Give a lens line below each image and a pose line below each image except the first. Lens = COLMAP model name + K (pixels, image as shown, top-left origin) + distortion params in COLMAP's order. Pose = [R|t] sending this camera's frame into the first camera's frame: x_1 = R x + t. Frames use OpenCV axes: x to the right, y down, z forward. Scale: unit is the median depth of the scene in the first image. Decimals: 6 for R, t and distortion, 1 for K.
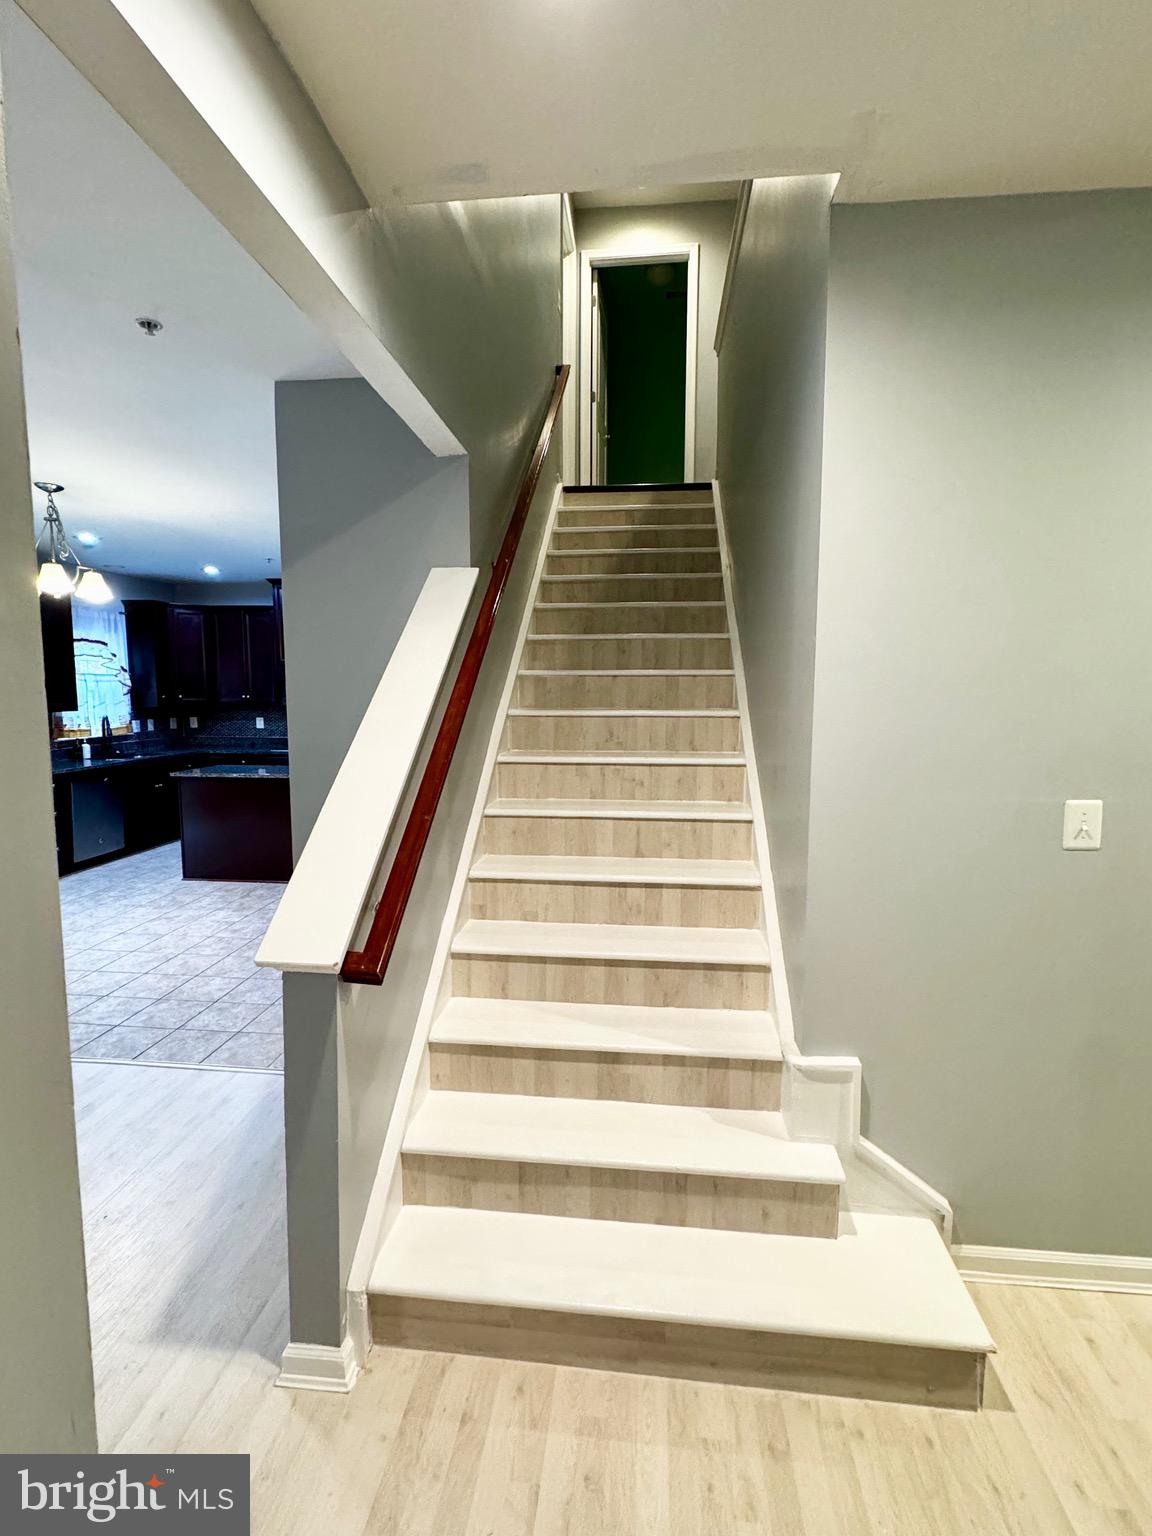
lens RADIAL K [[712.7, 0, 582.9], [0, 712.7, 765.0], [0, 0, 1]] dist [0.002349, 0.000116]
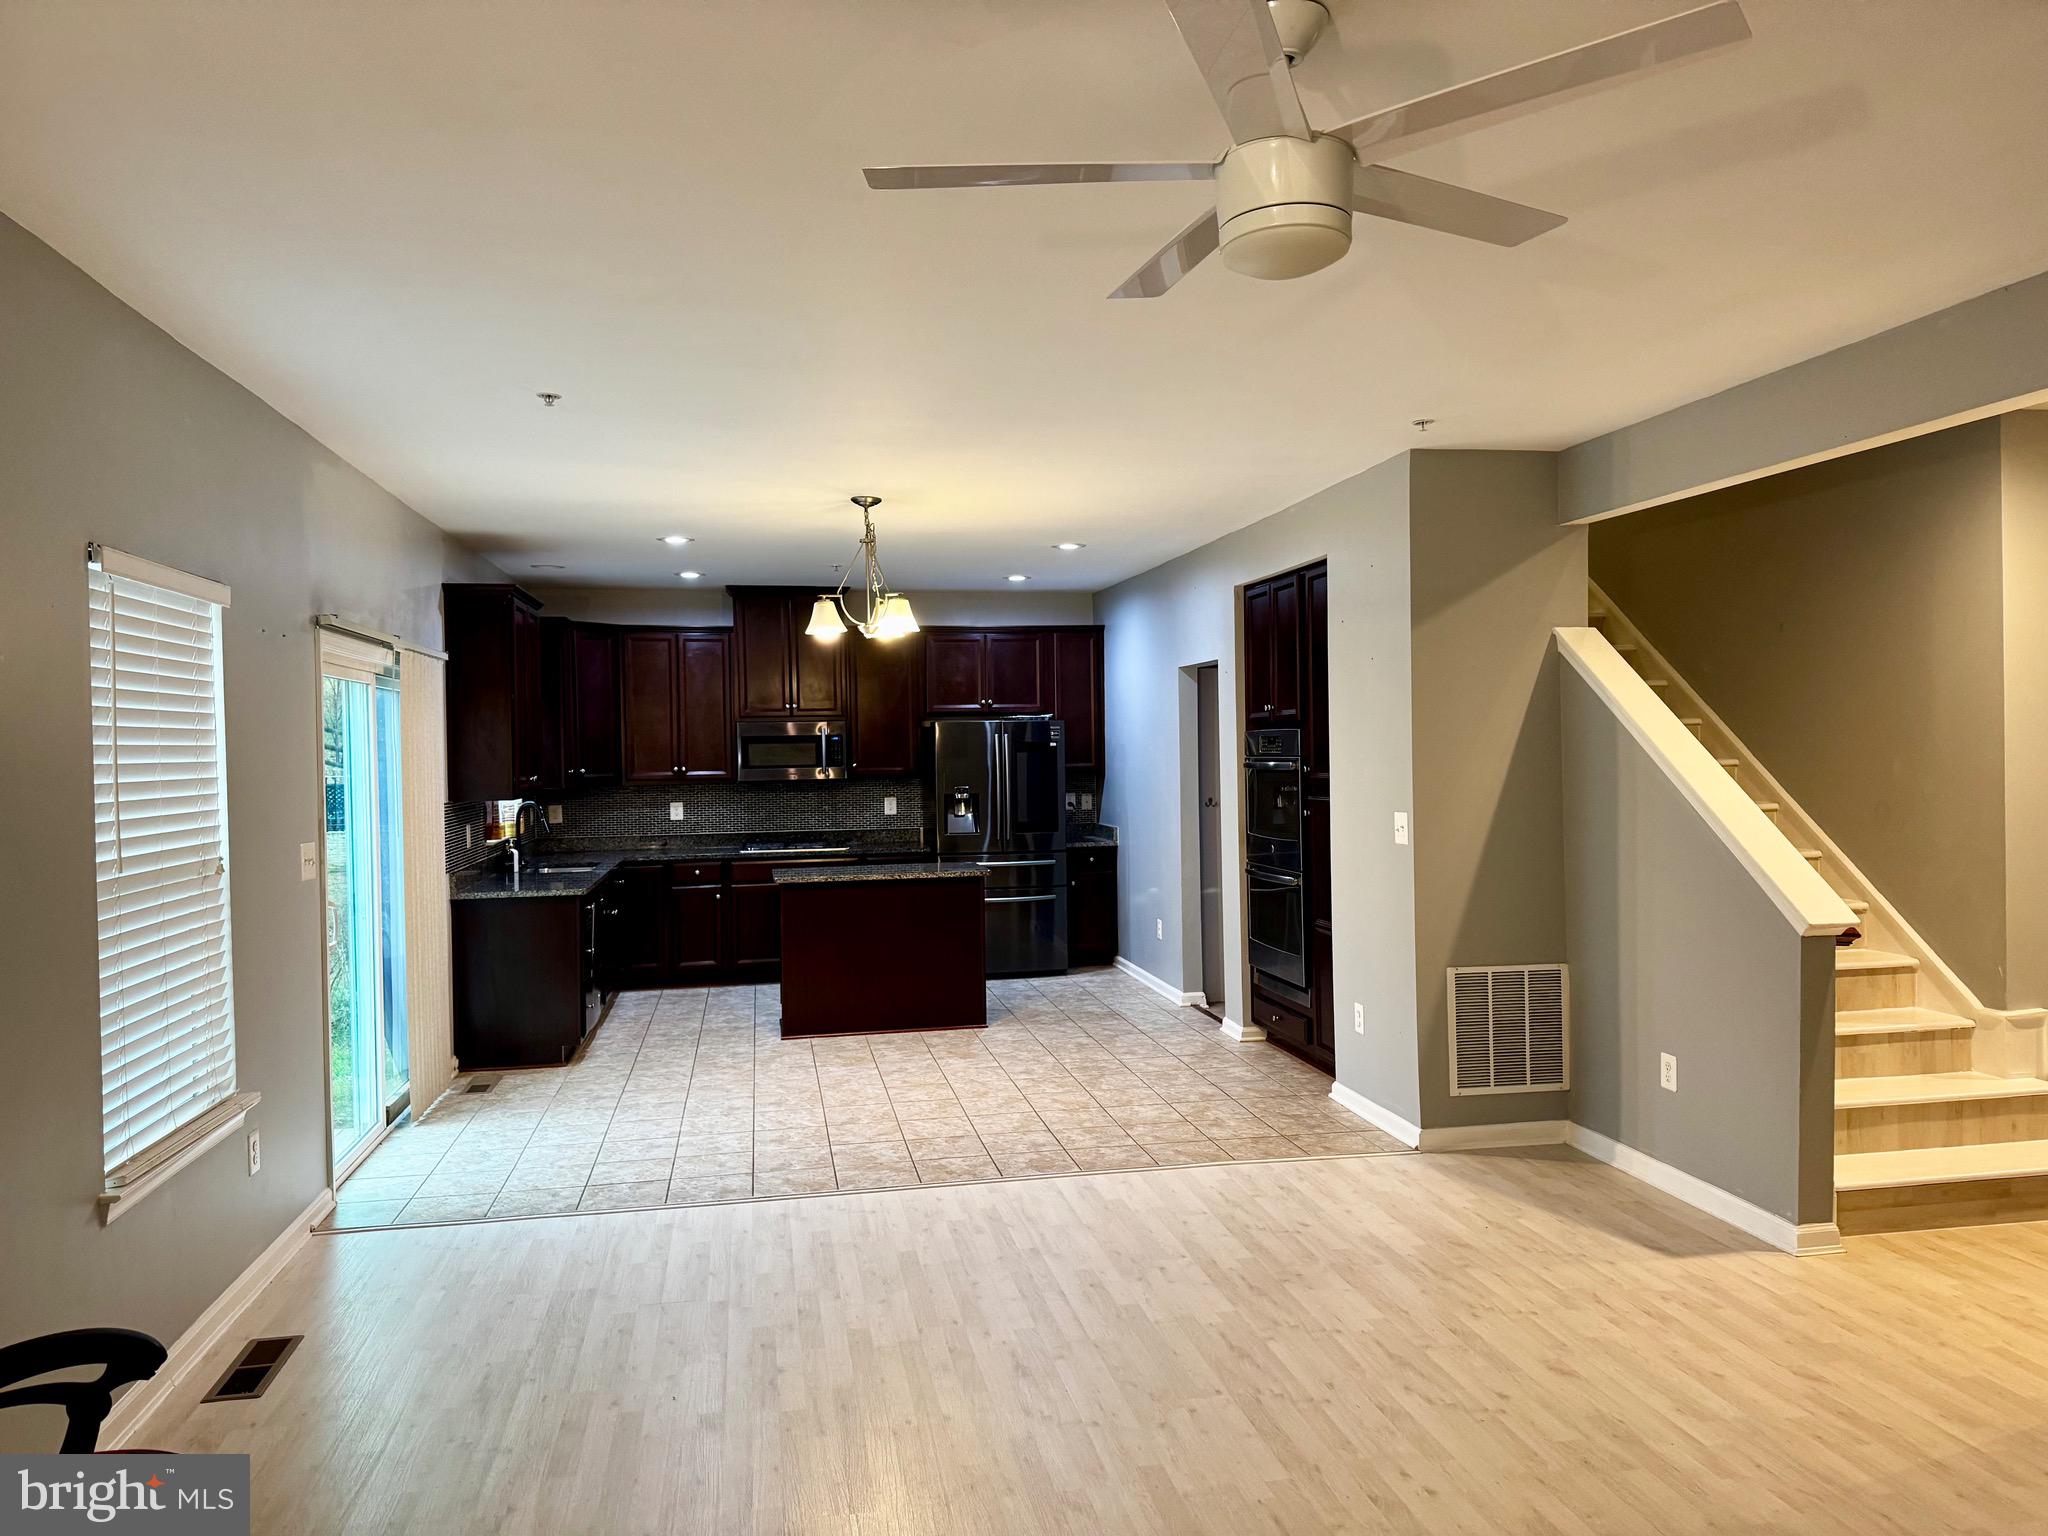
lens RADIAL K [[1408.7, 0, 1007.3], [0, 1408.7, 760.5], [0, 0, 1]] dist [0.134256, -0.212901]
pose [[0.959511, -0.021218, 0.280872, -1.130398], [0.048843, 0.994586, -0.091722, 0.051486], [-0.277406, 0.101727, 0.955352, -0.552008]]
